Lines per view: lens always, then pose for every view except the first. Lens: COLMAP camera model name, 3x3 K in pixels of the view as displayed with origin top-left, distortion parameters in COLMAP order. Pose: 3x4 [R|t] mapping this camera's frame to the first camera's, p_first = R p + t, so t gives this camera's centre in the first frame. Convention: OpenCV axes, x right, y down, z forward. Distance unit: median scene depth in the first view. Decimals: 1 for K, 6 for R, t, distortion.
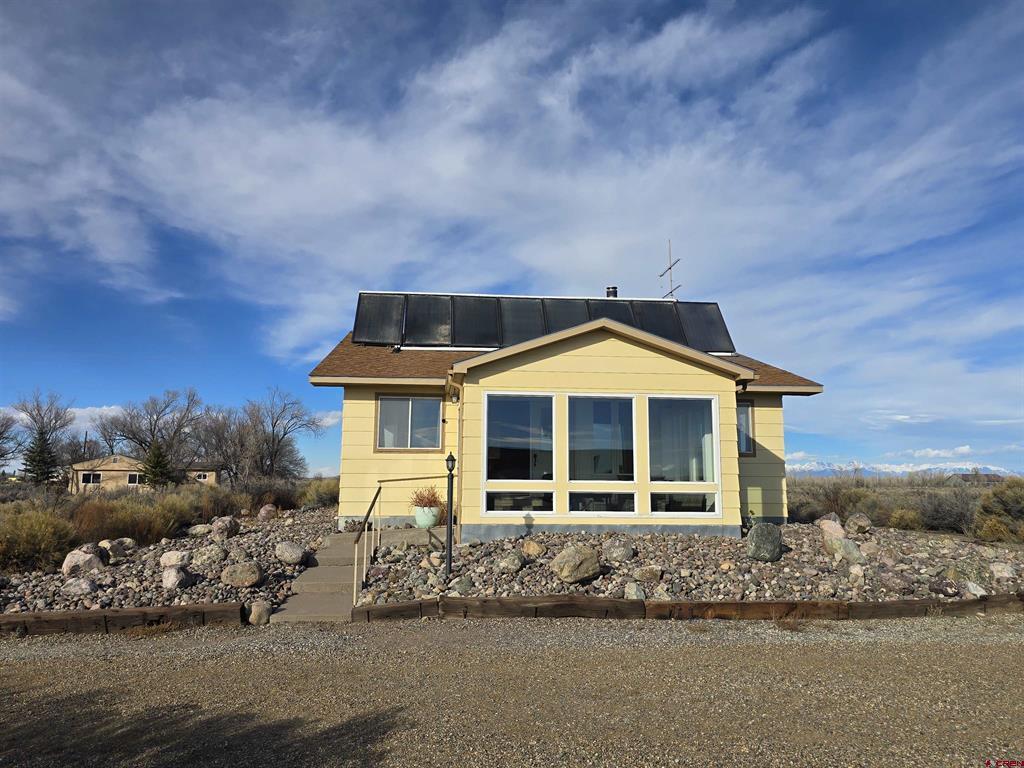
lens RADIAL K [[690.6, 0, 512.0], [0, 690.6, 384.0], [0, 0, 1]] dist [0.000891, 0.000195]
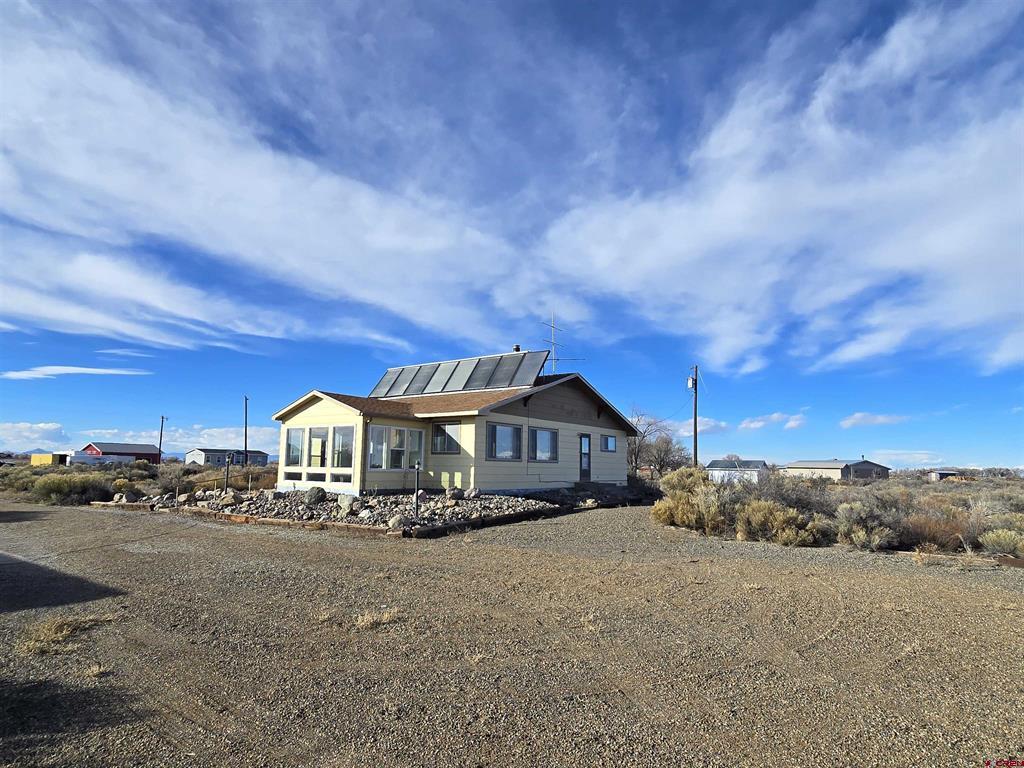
lens RADIAL K [[549.7, 0, 512.0], [0, 549.7, 384.0], [0, 0, 1]] dist [-0.000078, -0.000112]
pose [[0.781301, -0.093792, -0.617068, 0.206499], [0.079350, 0.995549, -0.050851, 0.002222], [0.619090, -0.009235, 0.785265, 0.005290]]
